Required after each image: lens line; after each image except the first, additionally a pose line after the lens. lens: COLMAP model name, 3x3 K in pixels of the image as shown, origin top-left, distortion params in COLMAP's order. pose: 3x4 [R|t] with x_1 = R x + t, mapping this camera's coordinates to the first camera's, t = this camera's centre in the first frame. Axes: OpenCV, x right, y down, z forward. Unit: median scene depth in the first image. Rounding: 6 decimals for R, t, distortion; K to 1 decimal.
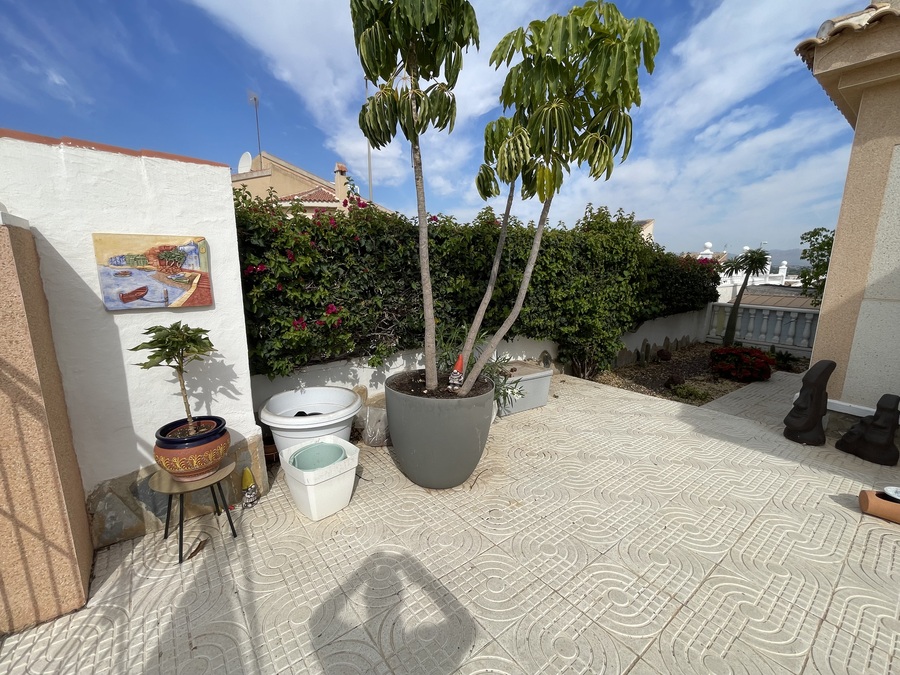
lens RADIAL K [[385.5, 0, 448.1], [0, 385.5, 336.9], [0, 0, 1]] dist [-0.004105, 0.000615]
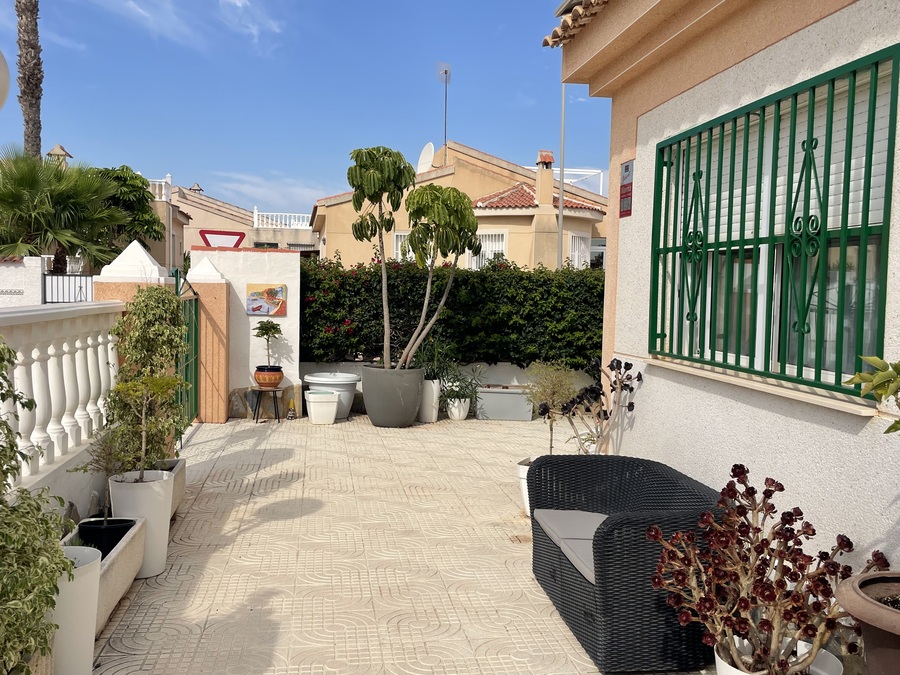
lens RADIAL K [[851.9, 0, 450.0], [0, 851.9, 337.5], [0, 0, 1]] dist [0.077188, 0.000862]
pose [[0.876952, 0.037924, -0.479080, 1.000813], [-0.105418, 0.987782, -0.114773, 0.198158], [0.468874, 0.151154, 0.870235, -1.088853]]
